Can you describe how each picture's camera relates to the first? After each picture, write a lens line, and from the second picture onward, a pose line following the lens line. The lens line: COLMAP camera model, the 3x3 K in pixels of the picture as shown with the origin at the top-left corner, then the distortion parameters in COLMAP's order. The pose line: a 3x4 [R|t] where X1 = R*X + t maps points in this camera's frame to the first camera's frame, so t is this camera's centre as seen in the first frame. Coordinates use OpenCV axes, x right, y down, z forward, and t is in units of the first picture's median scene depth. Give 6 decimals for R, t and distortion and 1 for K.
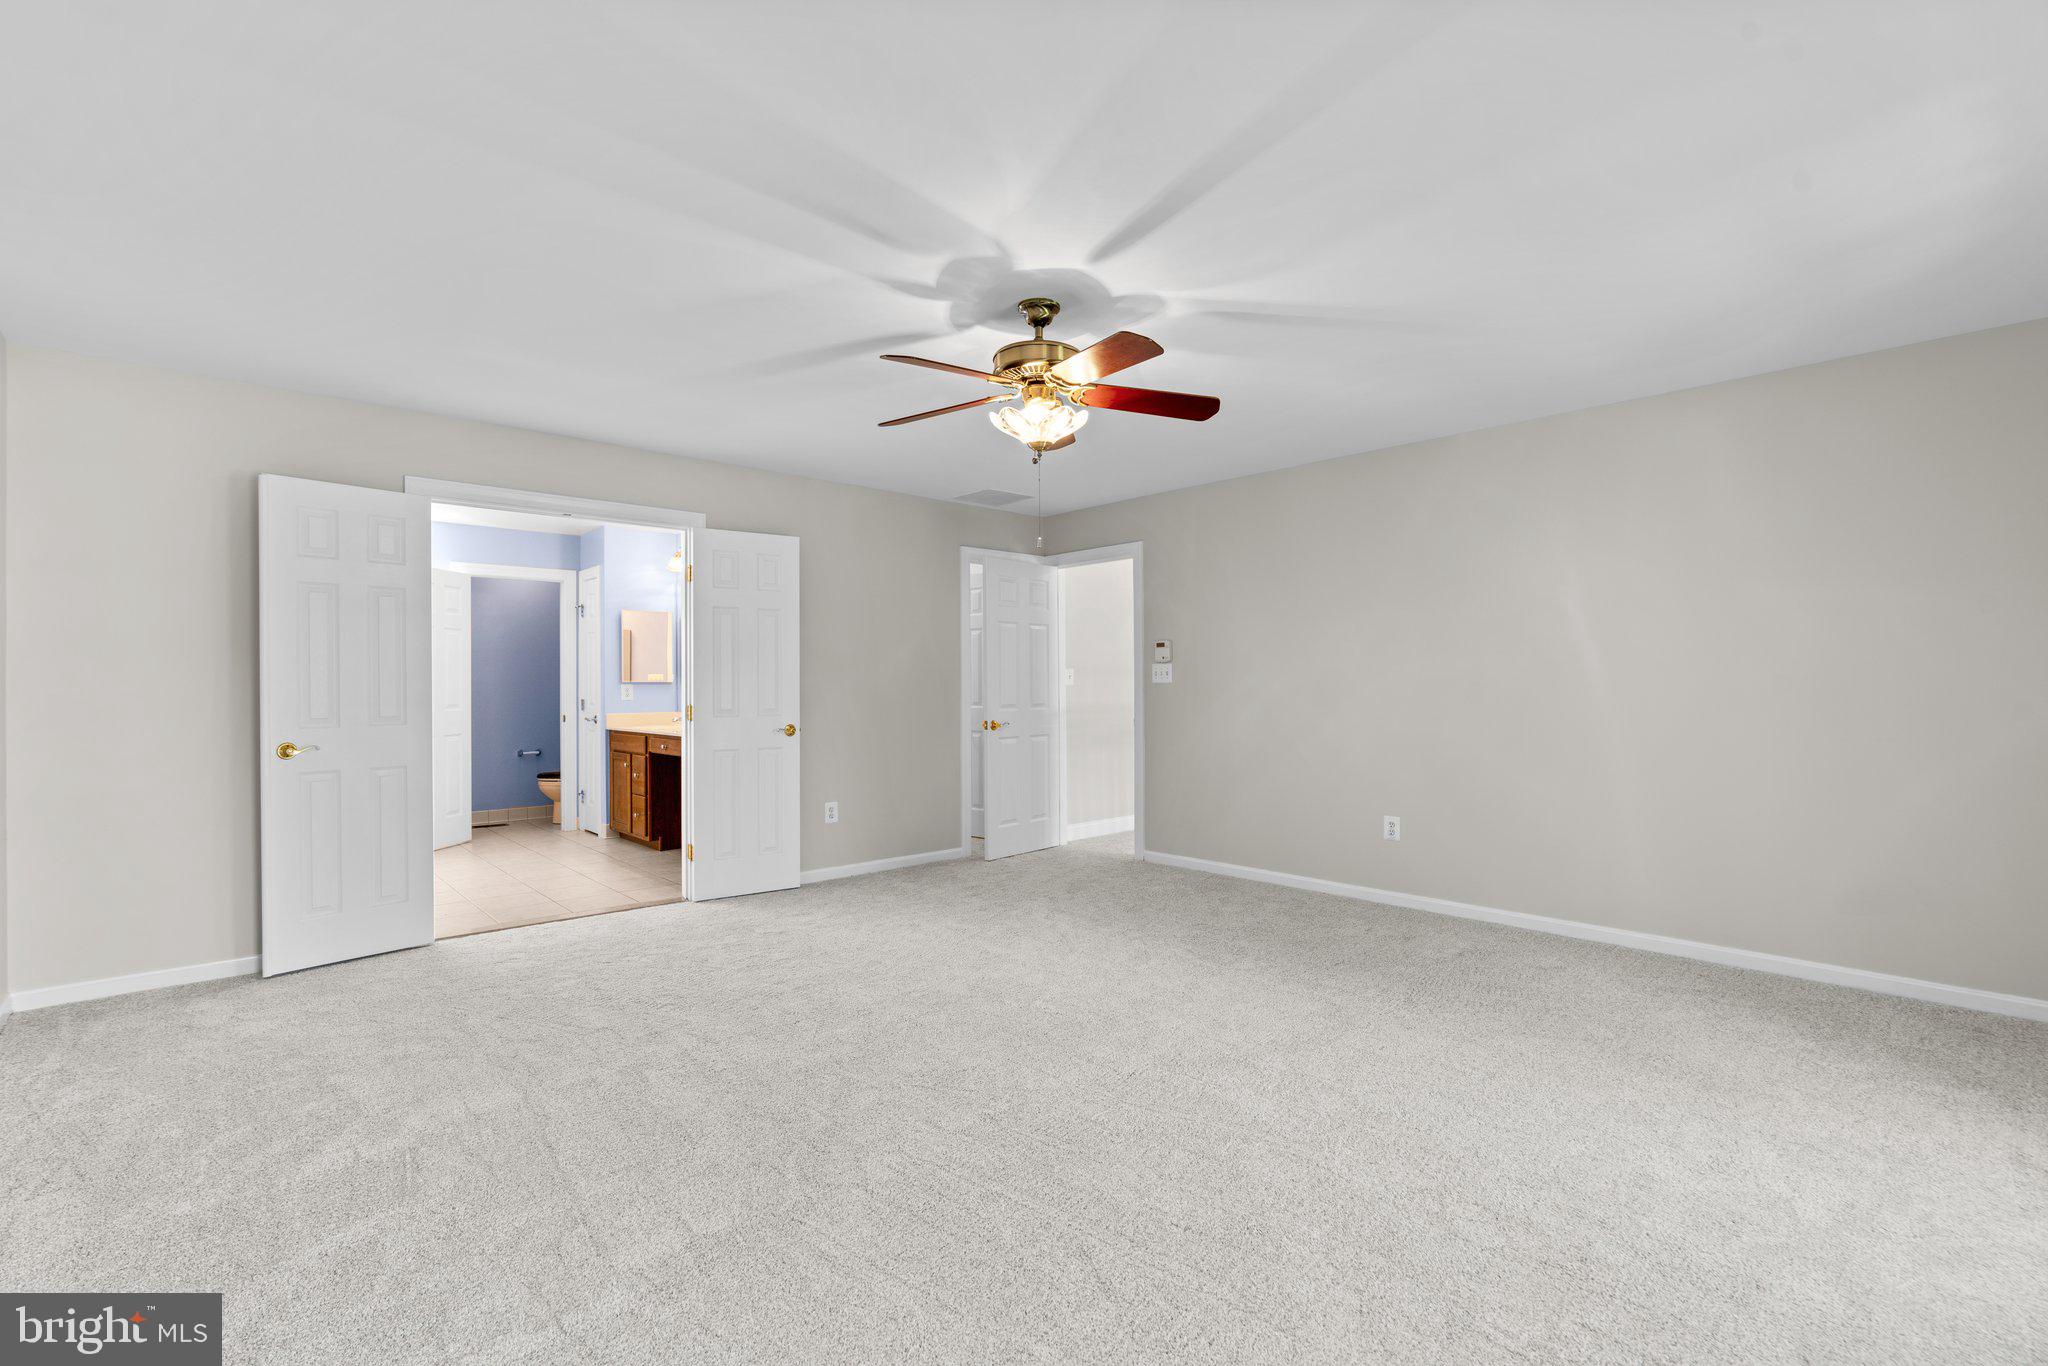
lens RADIAL K [[924.7, 0, 1017.3], [0, 924.7, 683.7], [0, 0, 1]] dist [-0.014674, 0.005918]
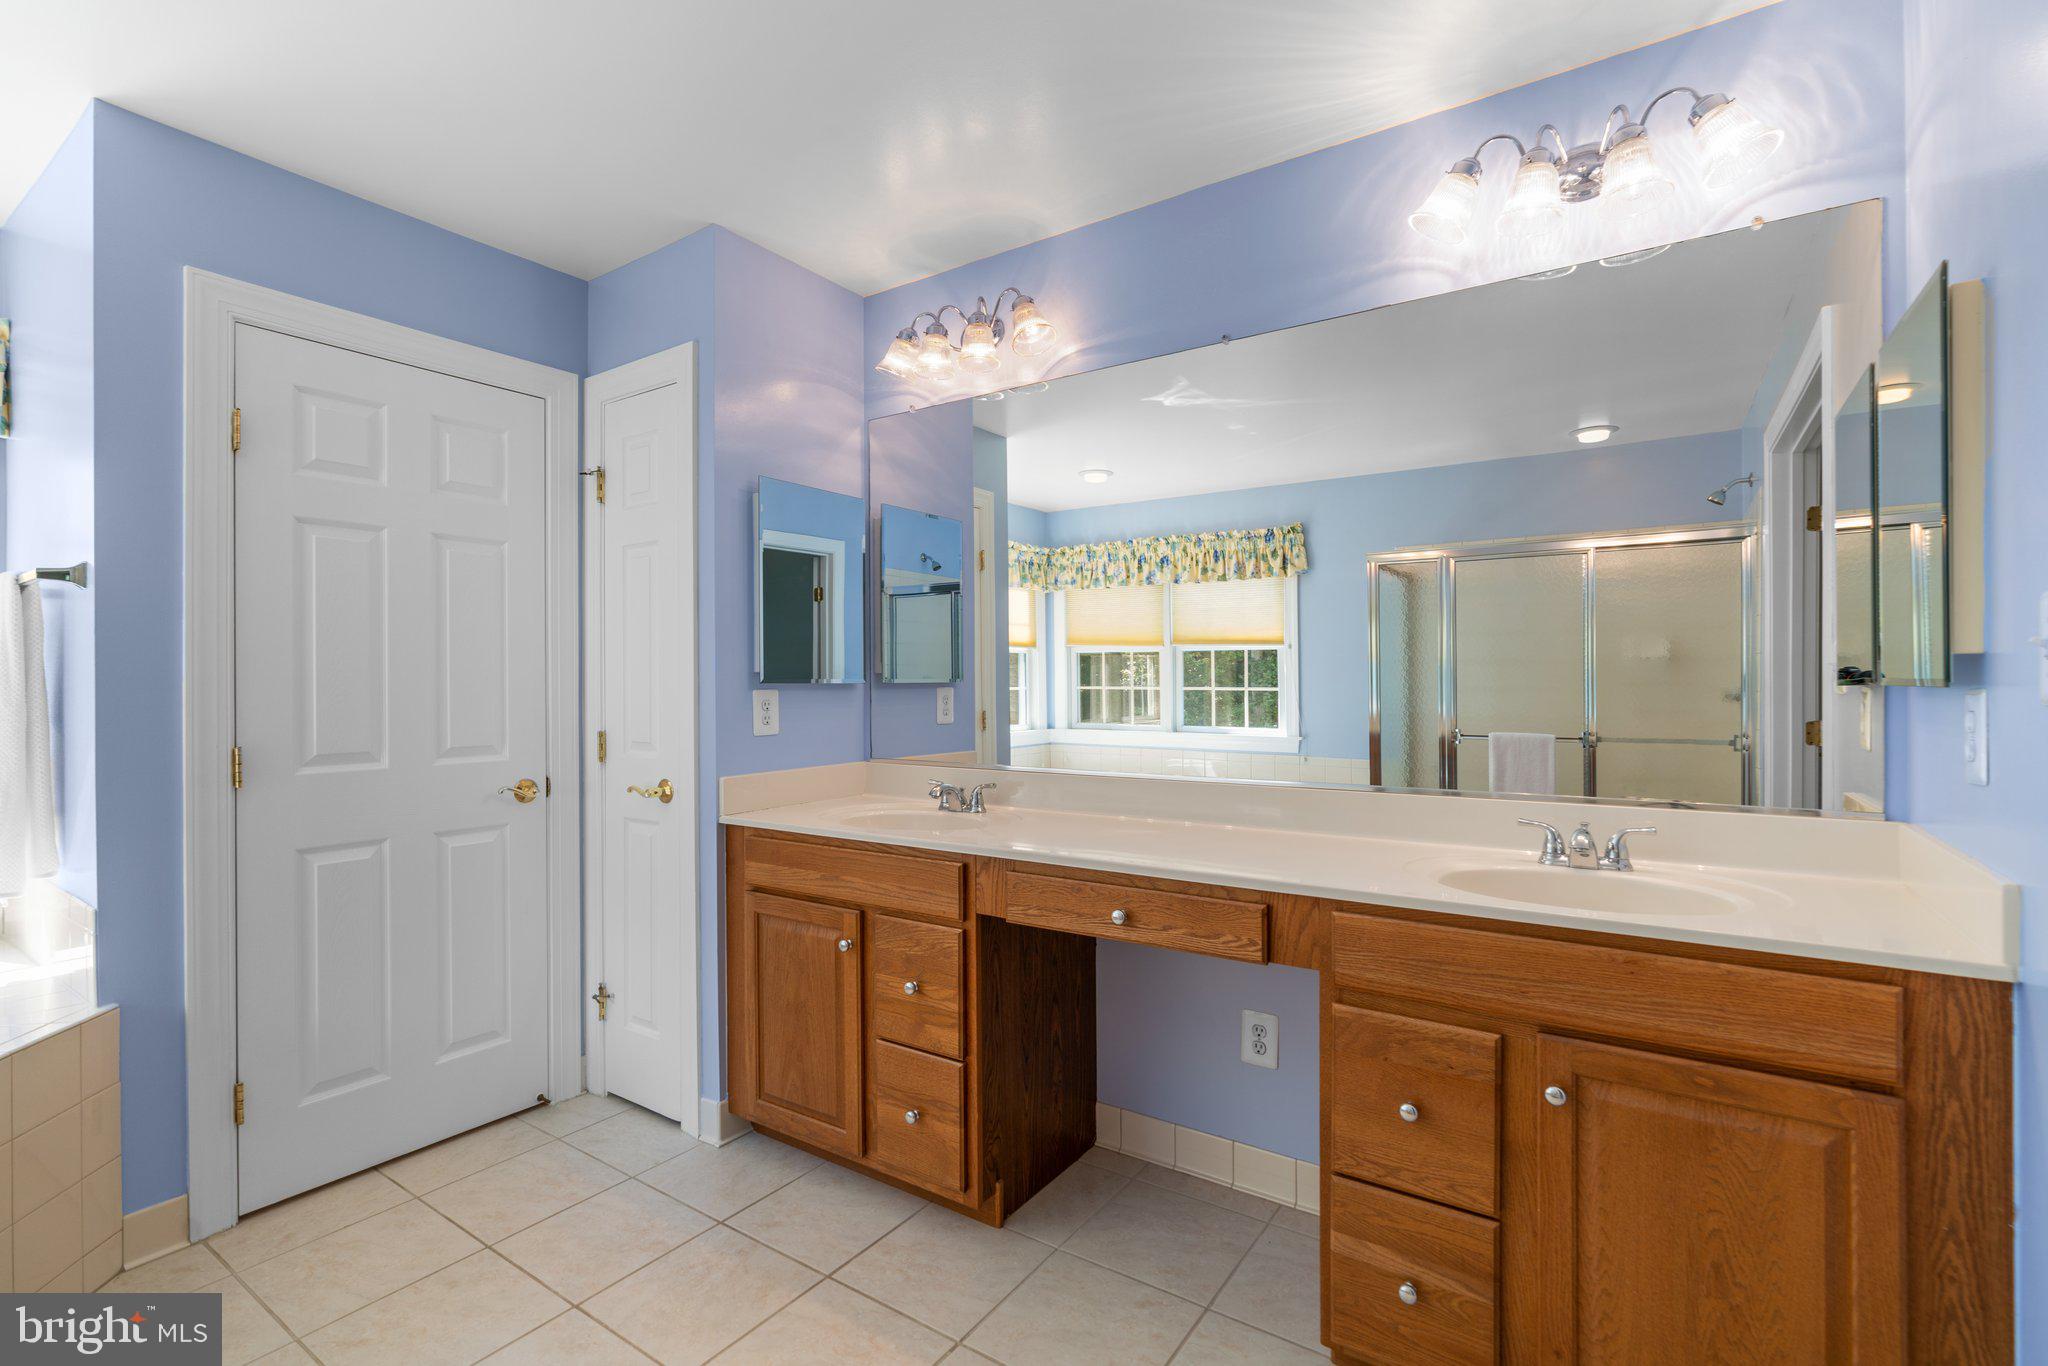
lens RADIAL K [[924.7, 0, 1038.6], [0, 924.7, 680.9], [0, 0, 1]] dist [-0.014674, 0.005918]
pose [[0.967396, 0.000773, 0.253269, -0.429476], [-0.000876, 1.000000, 0.000294, -0.003219], [-0.253269, -0.000506, 0.967396, 0.659450]]
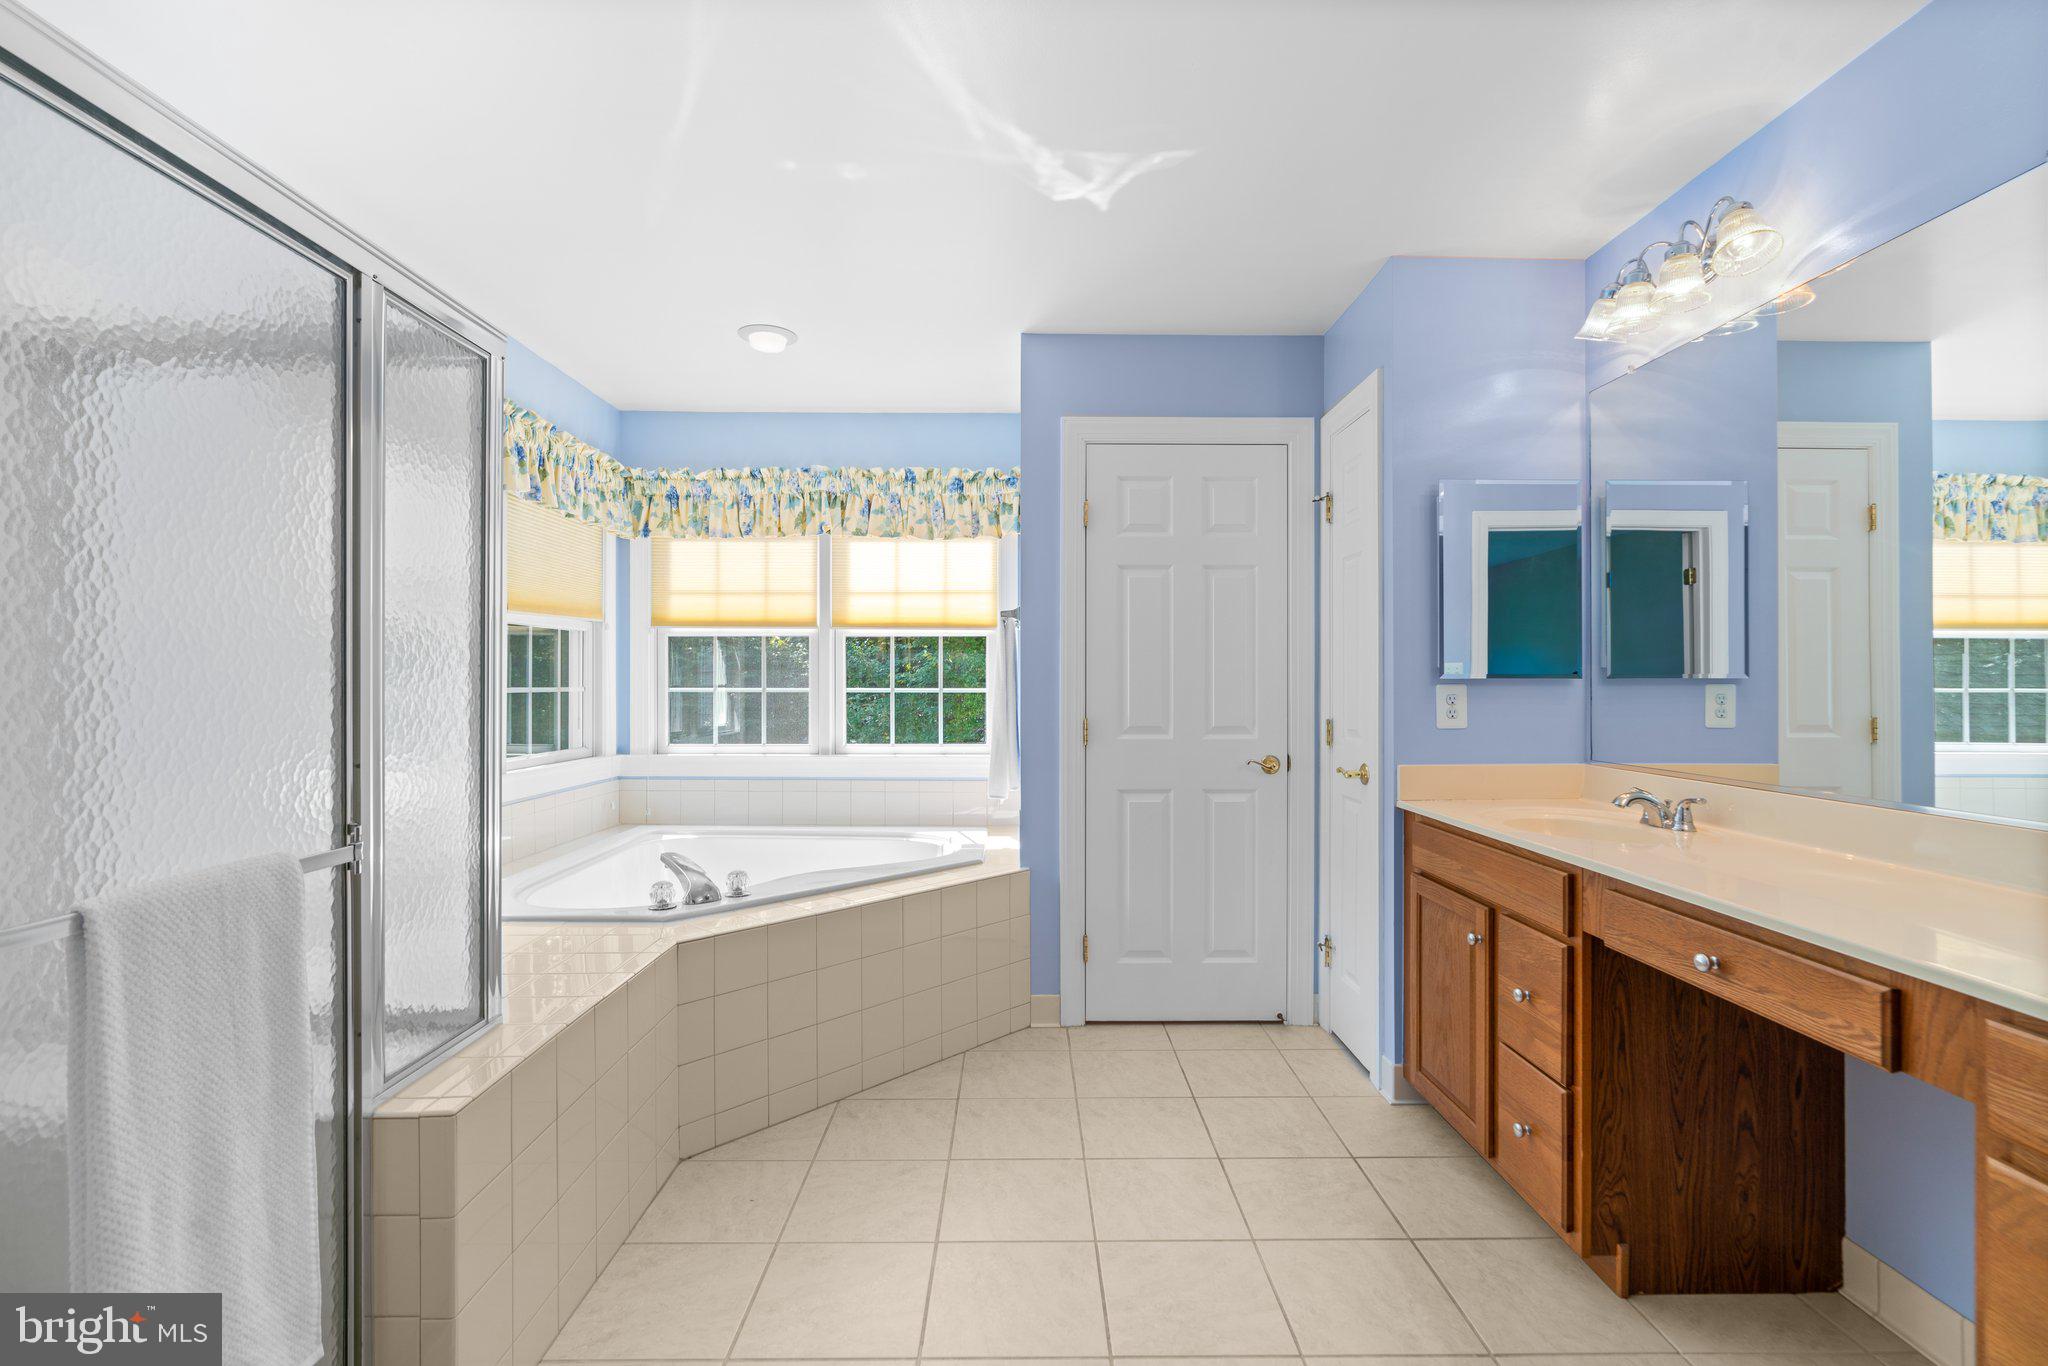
lens RADIAL K [[924.7, 0, 1032.6], [0, 924.7, 678.4], [0, 0, 1]] dist [-0.014674, 0.005918]
pose [[0.757839, 0.003330, -0.652434, -0.324512], [-0.002131, 0.999994, 0.002629, -0.002699], [0.652439, -0.000602, 0.757841, 0.643689]]
